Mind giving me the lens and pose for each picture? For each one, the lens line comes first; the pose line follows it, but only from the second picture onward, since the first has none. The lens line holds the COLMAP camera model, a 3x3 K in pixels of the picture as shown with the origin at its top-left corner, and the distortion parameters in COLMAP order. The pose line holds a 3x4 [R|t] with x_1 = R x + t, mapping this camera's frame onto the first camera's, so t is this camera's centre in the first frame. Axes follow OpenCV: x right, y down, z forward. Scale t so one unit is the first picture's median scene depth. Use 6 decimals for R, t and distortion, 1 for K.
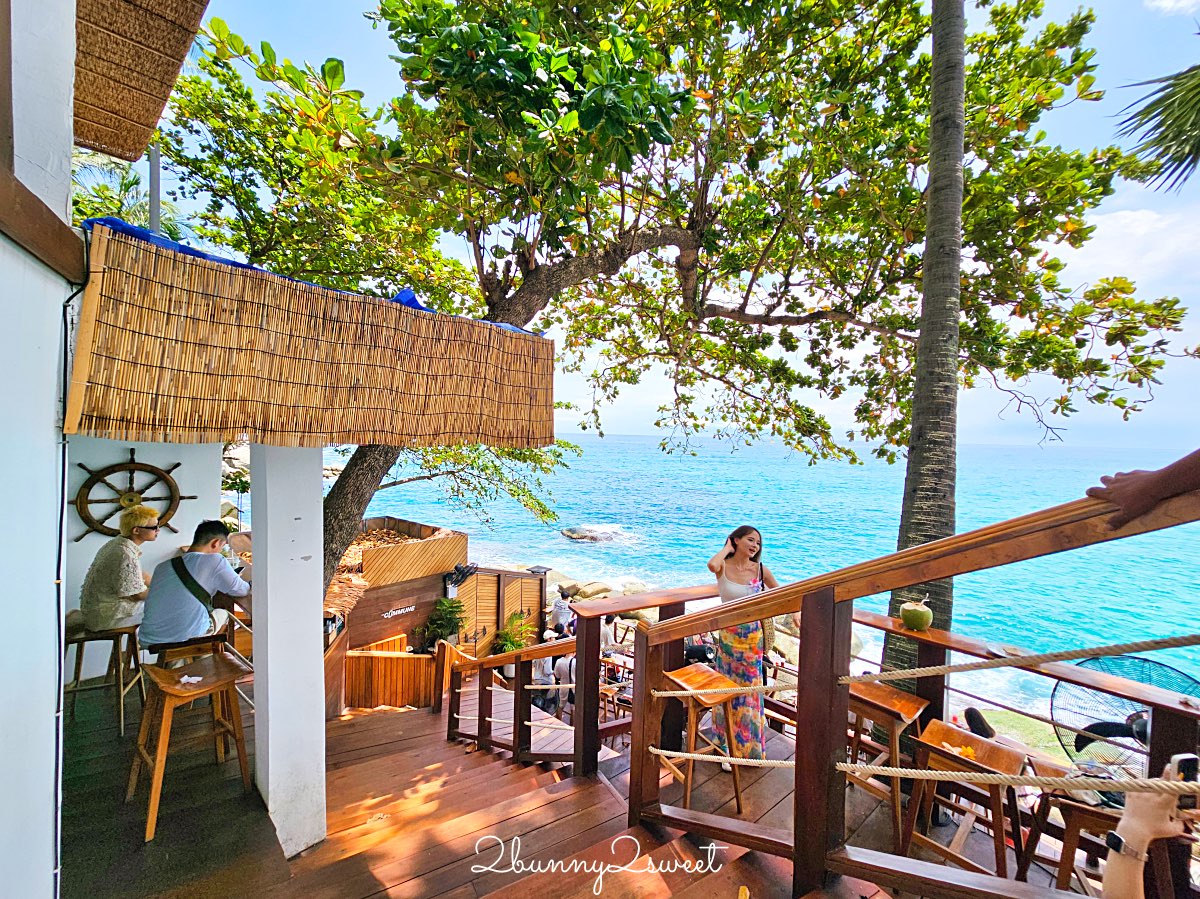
lens RADIAL K [[495.4, 0, 601.3], [0, 495.4, 444.1], [0, 0, 1]] dist [0.000851, 0.000041]
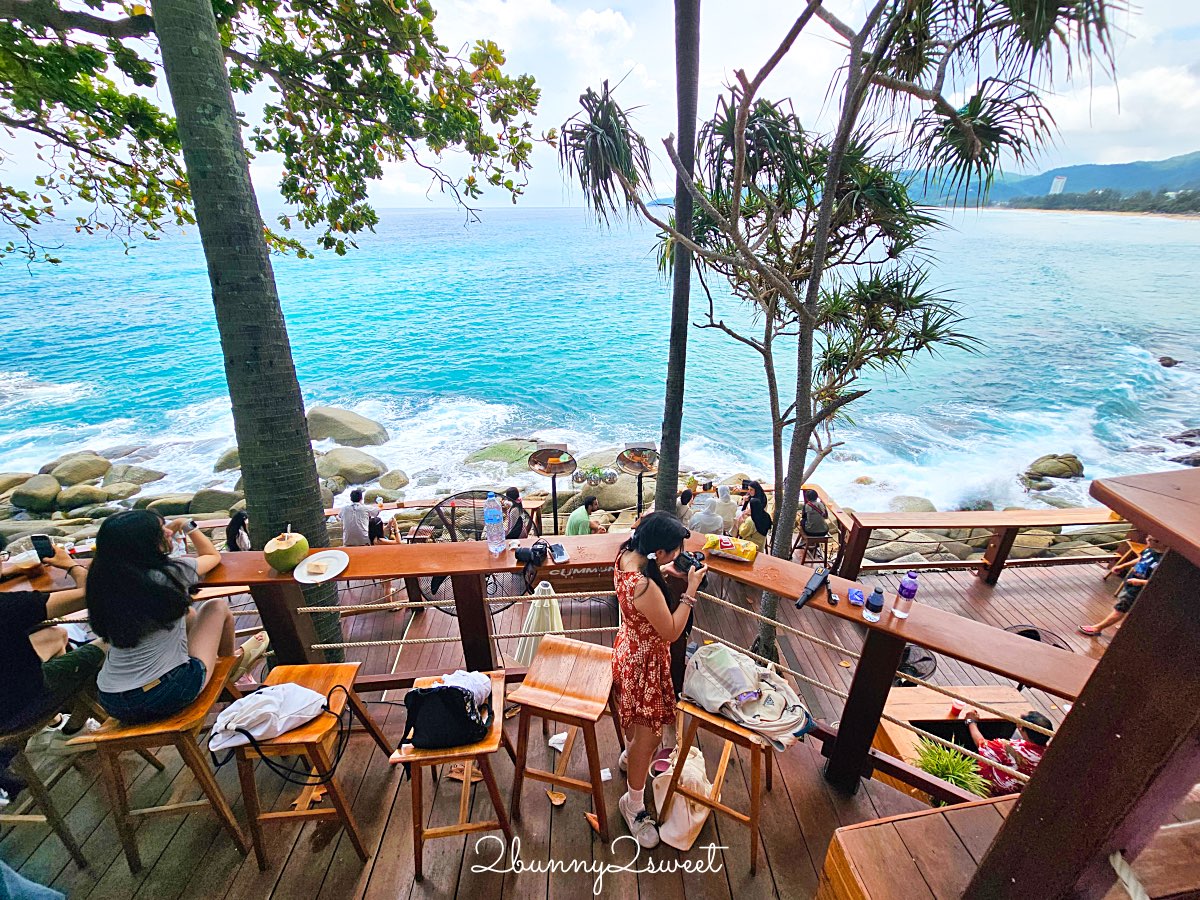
lens RADIAL K [[500.9, 0, 600.0], [0, 500.9, 450.0], [0, 0, 1]] dist [-0.001947, -0.000083]
pose [[0.625507, -0.366542, 0.688758, 0.131340], [0.035744, 0.895311, 0.444004, -0.029410], [-0.779399, -0.253109, 0.573125, 0.041524]]
